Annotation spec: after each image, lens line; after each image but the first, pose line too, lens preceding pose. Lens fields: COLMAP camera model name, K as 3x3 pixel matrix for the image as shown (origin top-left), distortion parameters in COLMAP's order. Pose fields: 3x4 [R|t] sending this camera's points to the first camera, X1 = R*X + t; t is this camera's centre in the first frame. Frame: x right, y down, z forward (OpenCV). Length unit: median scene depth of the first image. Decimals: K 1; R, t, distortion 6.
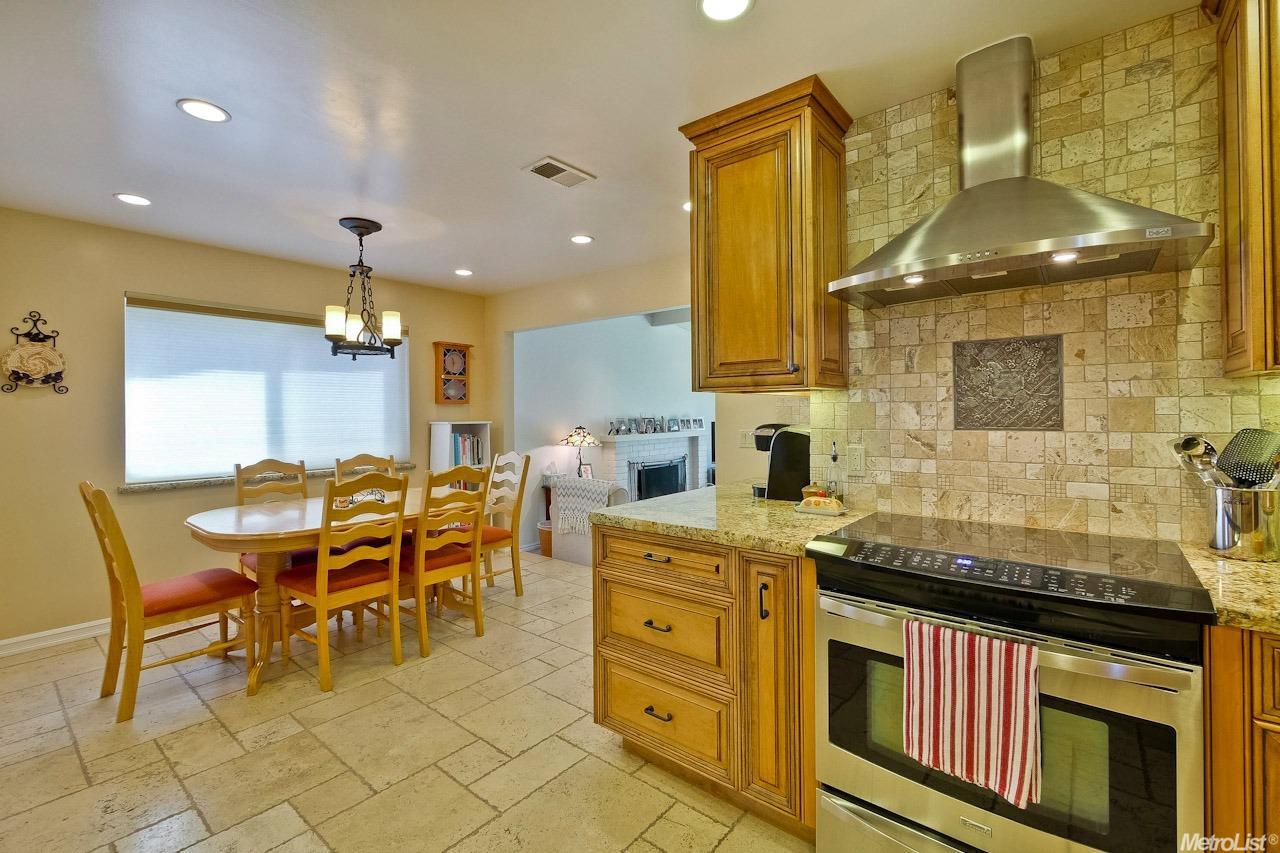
lens RADIAL K [[547.8, 0, 638.6], [0, 547.8, 408.7], [0, 0, 1]] dist [-0.000812, -0.001638]
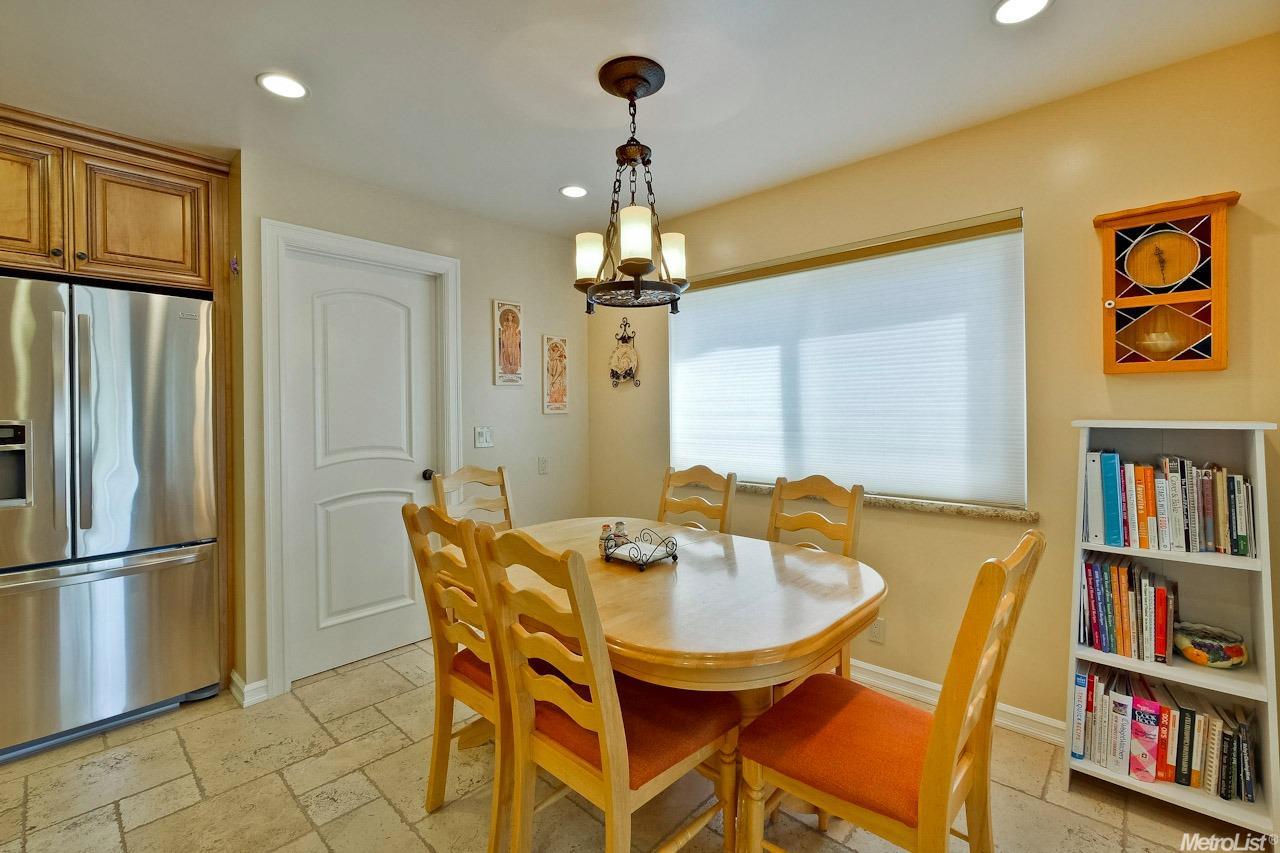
lens RADIAL K [[560.1, 0, 647.6], [0, 560.1, 410.0], [0, 0, 1]] dist [-0.005280, 0.000834]
pose [[-0.058267, 0.009125, -0.998259, 0.086882], [0.018780, 0.999791, 0.008043, 0.010997], [0.998124, -0.018278, -0.058427, 1.044497]]
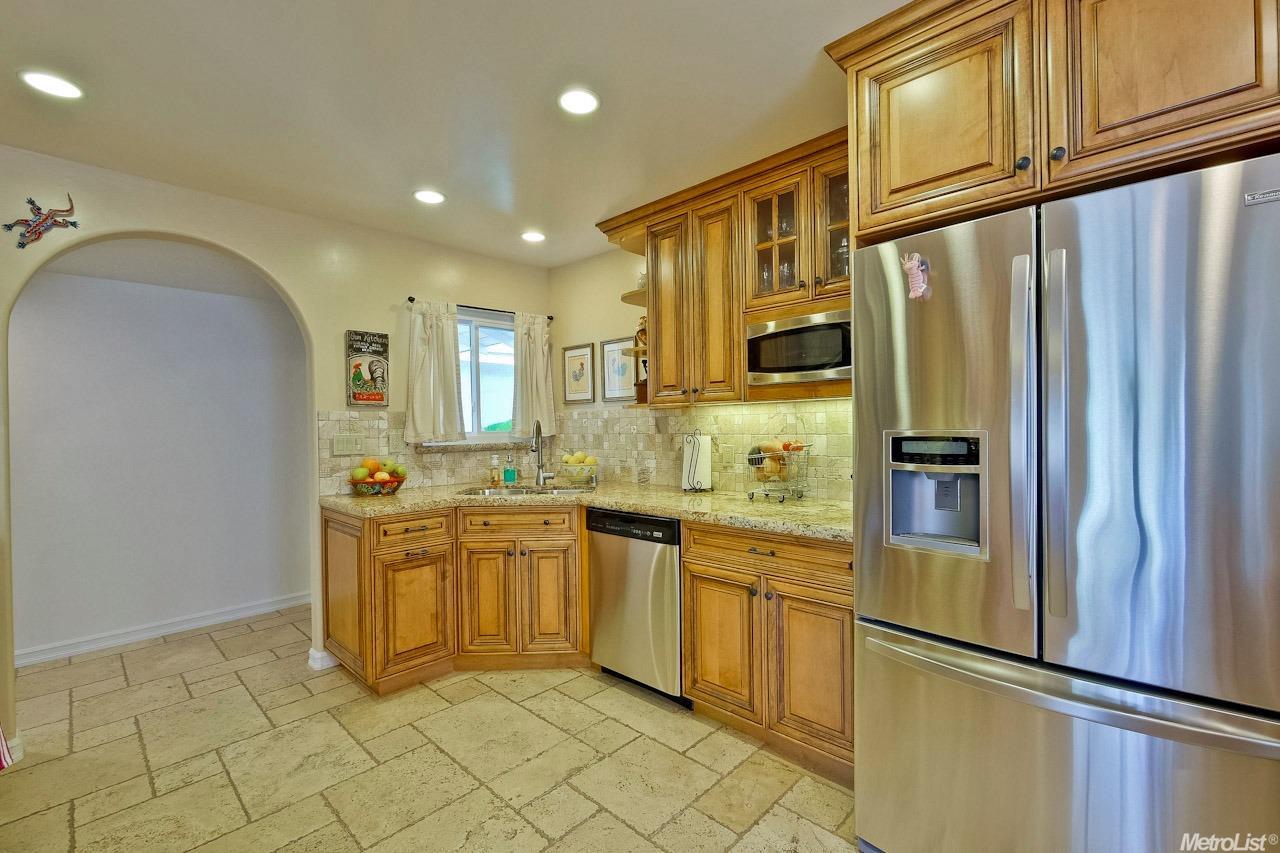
lens RADIAL K [[547.8, 0, 640.3], [0, 547.8, 430.6], [0, 0, 1]] dist [-0.000812, -0.001638]
pose [[-0.996738, 0.020284, 0.078114, -0.277258], [0.020230, 0.999794, -0.001491, 0.010198], [-0.078128, 0.000094, -0.996943, 0.738550]]
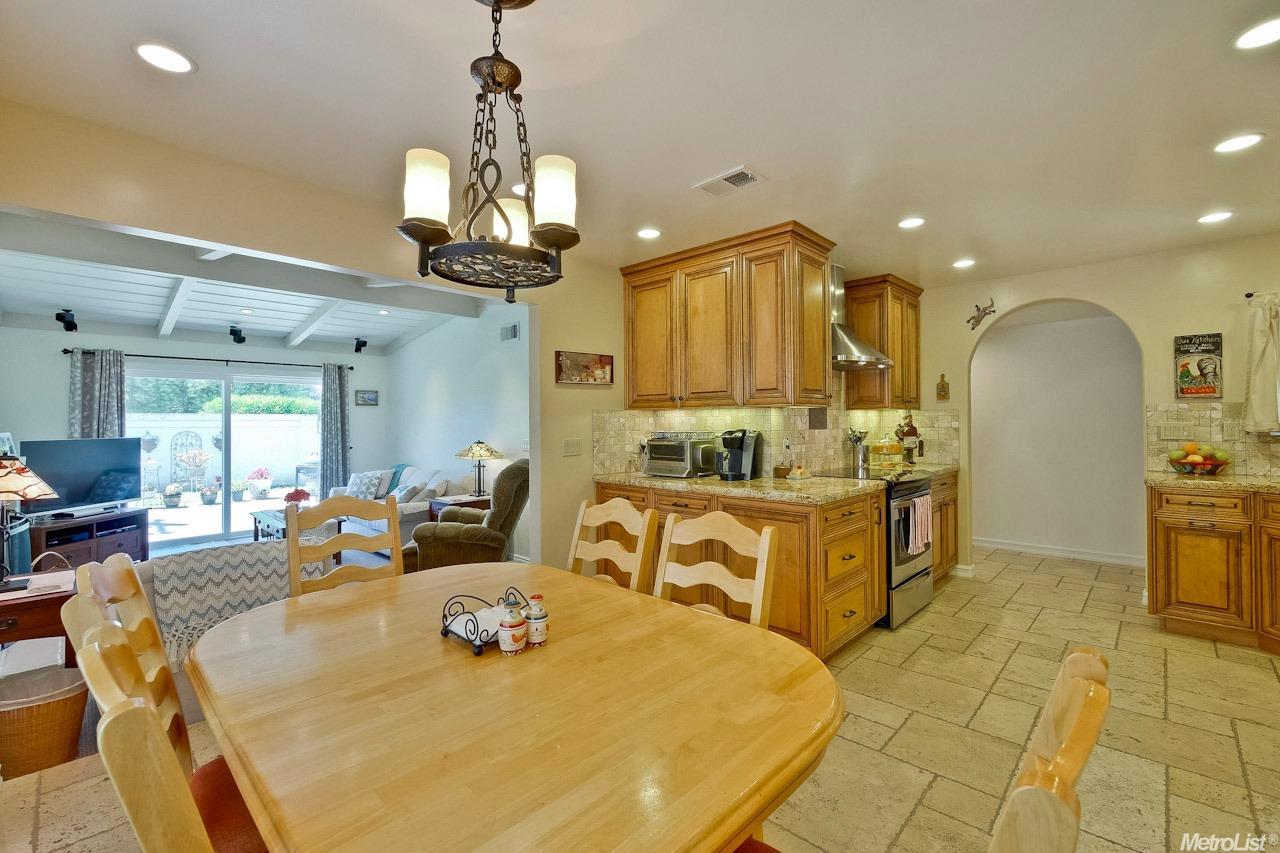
lens RADIAL K [[547.8, 0, 643.8], [0, 547.8, 416.1], [0, 0, 1]] dist [-0.000812, -0.001638]
pose [[0.076822, 0.018262, 0.996878, -0.916788], [-0.003273, 0.999831, -0.018064, 0.015489], [-0.997039, -0.001875, 0.076869, 0.855379]]
